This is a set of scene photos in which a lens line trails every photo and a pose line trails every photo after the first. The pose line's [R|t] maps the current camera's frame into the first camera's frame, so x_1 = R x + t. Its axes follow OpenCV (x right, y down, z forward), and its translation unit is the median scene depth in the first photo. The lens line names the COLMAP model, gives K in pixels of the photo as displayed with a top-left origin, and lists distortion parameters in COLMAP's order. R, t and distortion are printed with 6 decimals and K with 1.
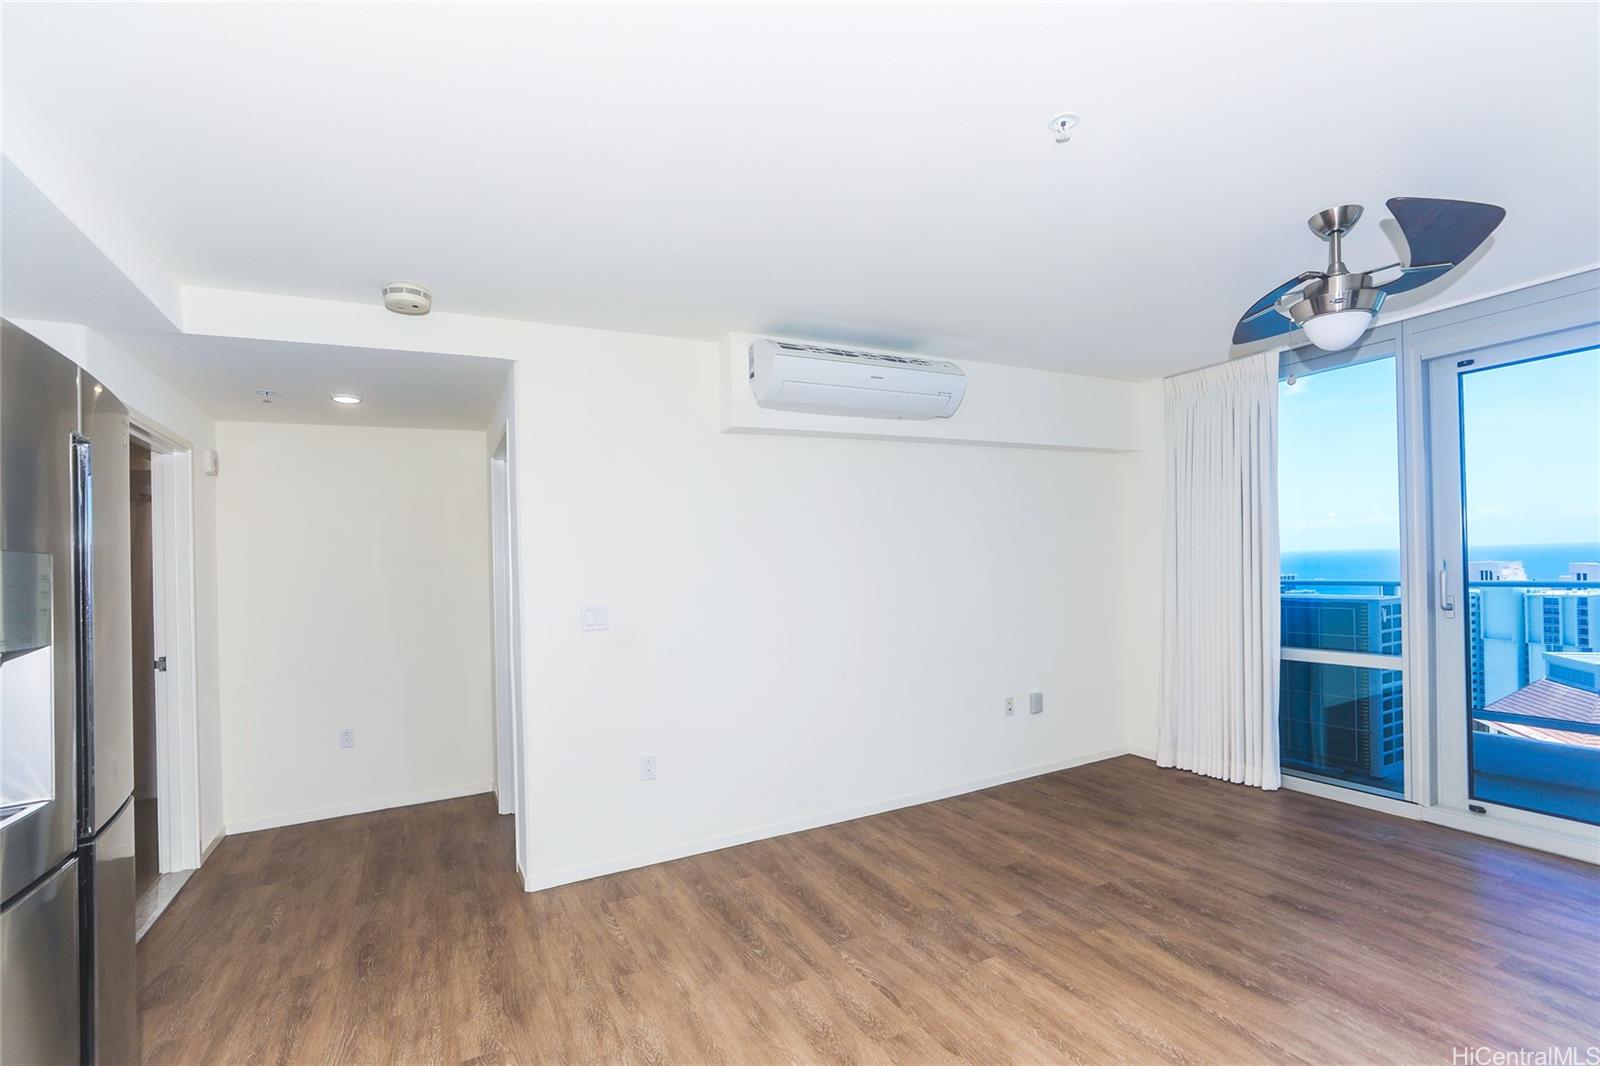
lens RADIAL K [[731.0, 0, 806.3], [0, 731.0, 547.1], [0, 0, 1]] dist [-0.005306, -0.000091]
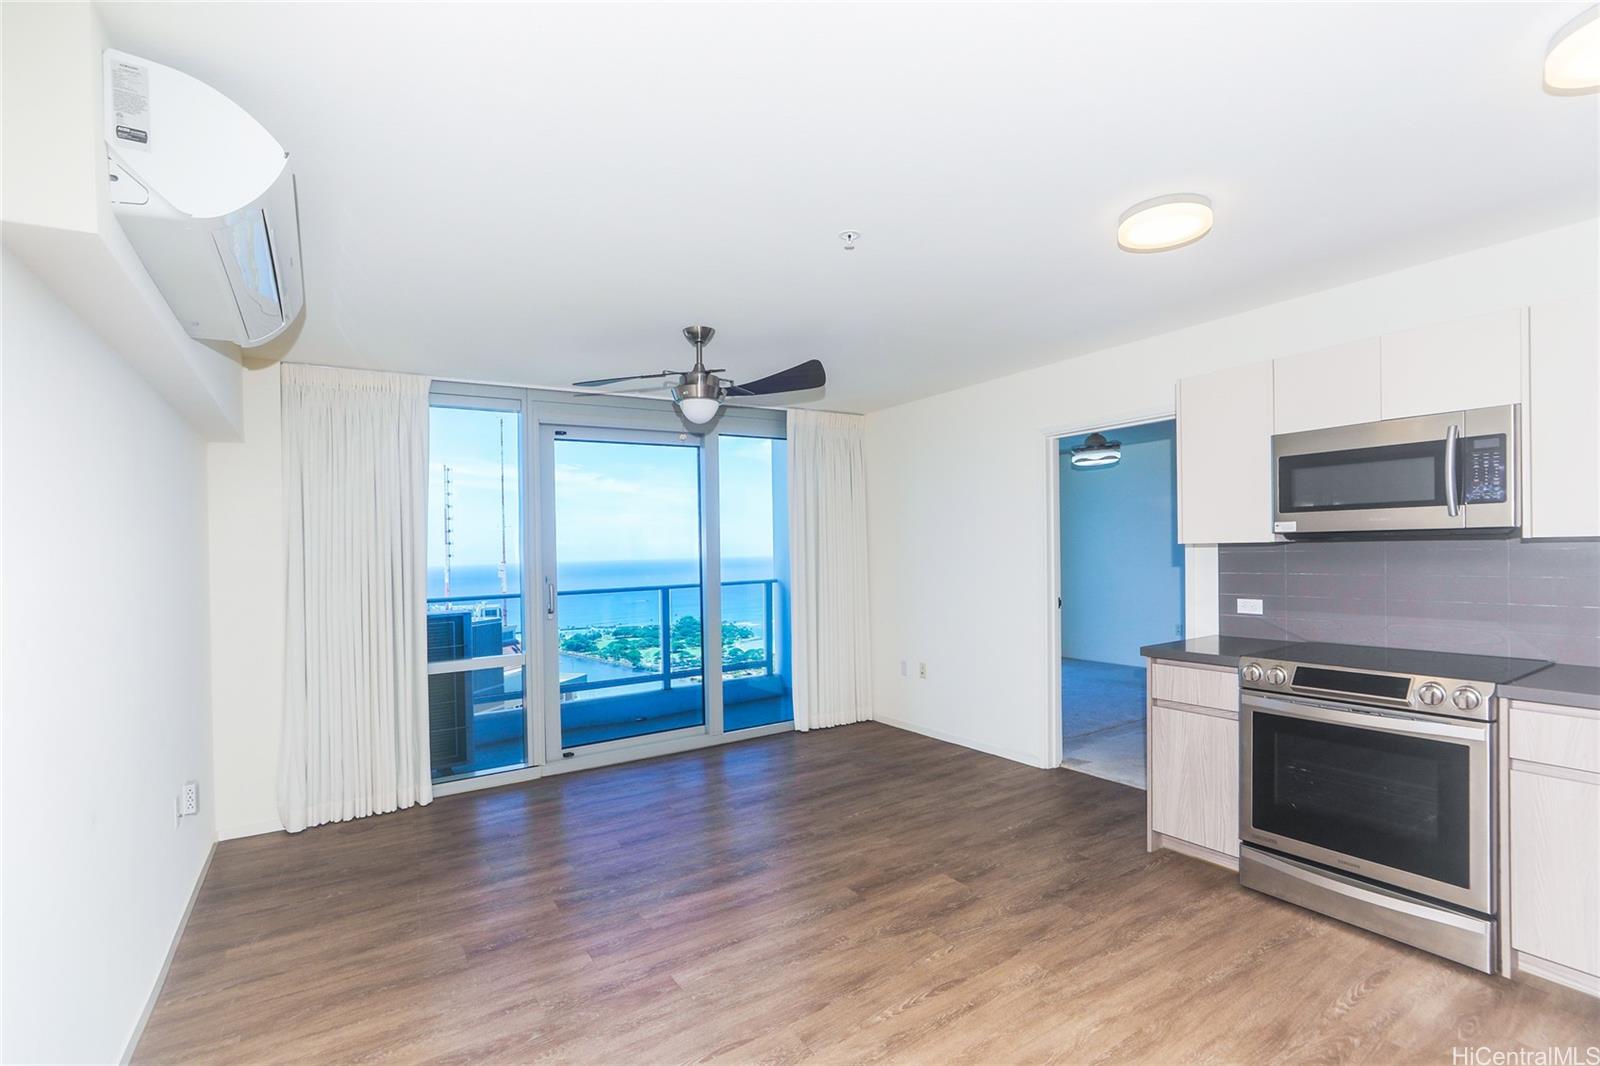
lens RADIAL K [[749.5, 0, 816.7], [0, 749.5, 560.3], [0, 0, 1]] dist [-0.001156, 0.000148]
pose [[-0.091134, 0.024221, 0.995544, -0.568395], [0.011411, 0.999664, -0.023277, 0.028223], [-0.995773, 0.009238, -0.091380, 0.671621]]
